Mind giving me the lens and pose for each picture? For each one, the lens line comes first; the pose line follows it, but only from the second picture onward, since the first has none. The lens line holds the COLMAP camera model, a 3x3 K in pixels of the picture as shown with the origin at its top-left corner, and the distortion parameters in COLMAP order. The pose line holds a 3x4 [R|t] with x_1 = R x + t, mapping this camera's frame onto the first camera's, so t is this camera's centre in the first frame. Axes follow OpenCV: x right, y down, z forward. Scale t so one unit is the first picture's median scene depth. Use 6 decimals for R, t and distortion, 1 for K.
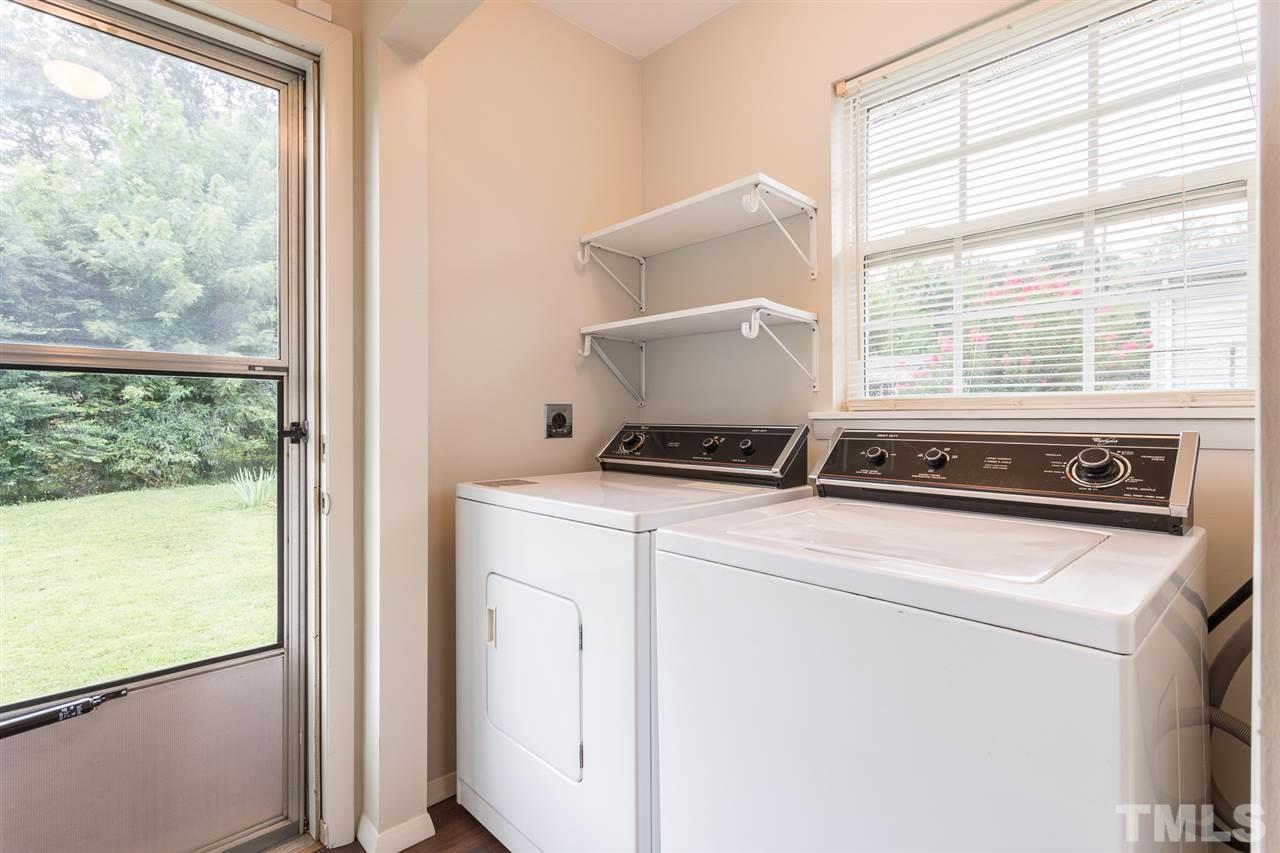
lens RADIAL K [[607.1, 0, 644.0], [0, 607.1, 428.2], [0, 0, 1]] dist [0.005486, -0.000633]
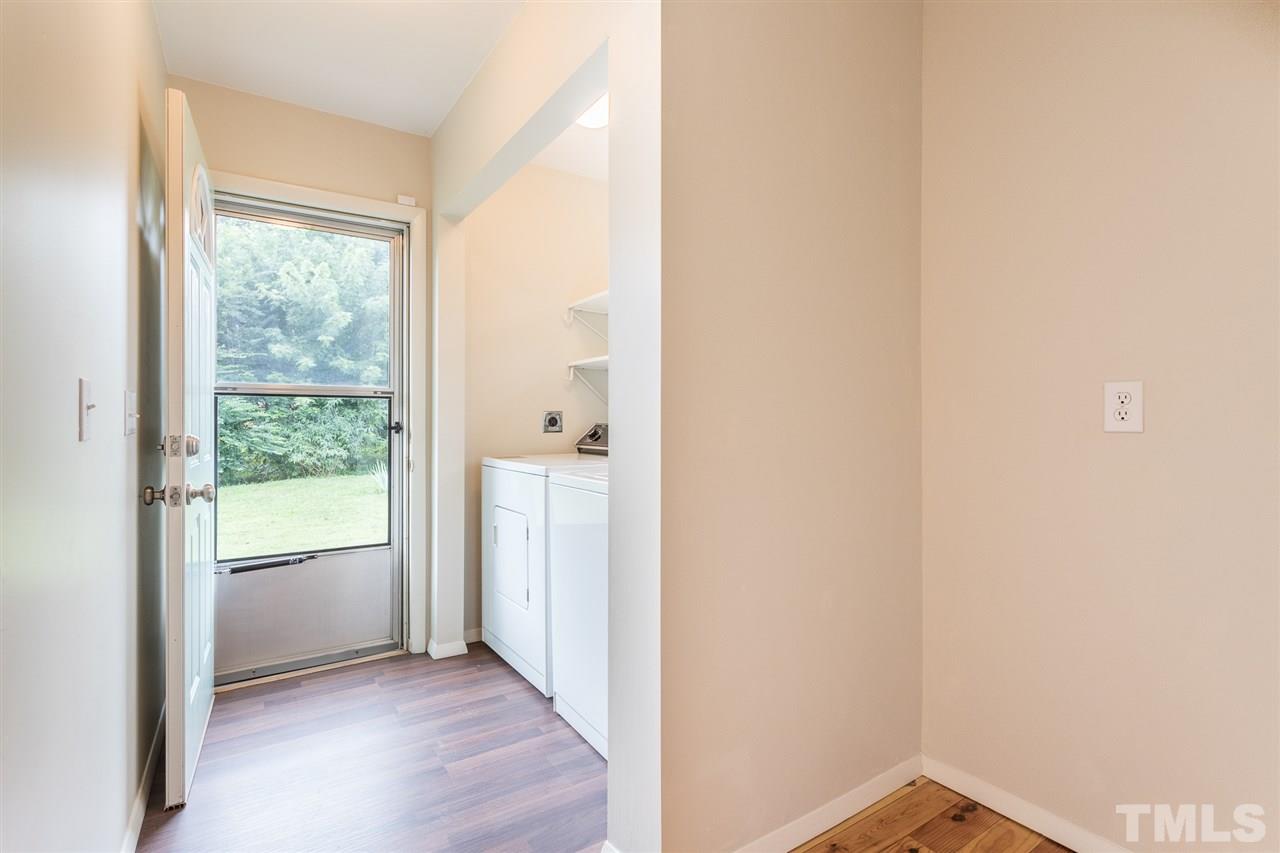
lens RADIAL K [[607.1, 0, 636.2], [0, 607.1, 430.5], [0, 0, 1]] dist [0.005486, -0.000633]
pose [[0.982384, 0.004168, -0.186829, 0.085522], [-0.004603, 0.999988, -0.001894, 0.002987], [0.186819, 0.002721, 0.982391, -0.119093]]
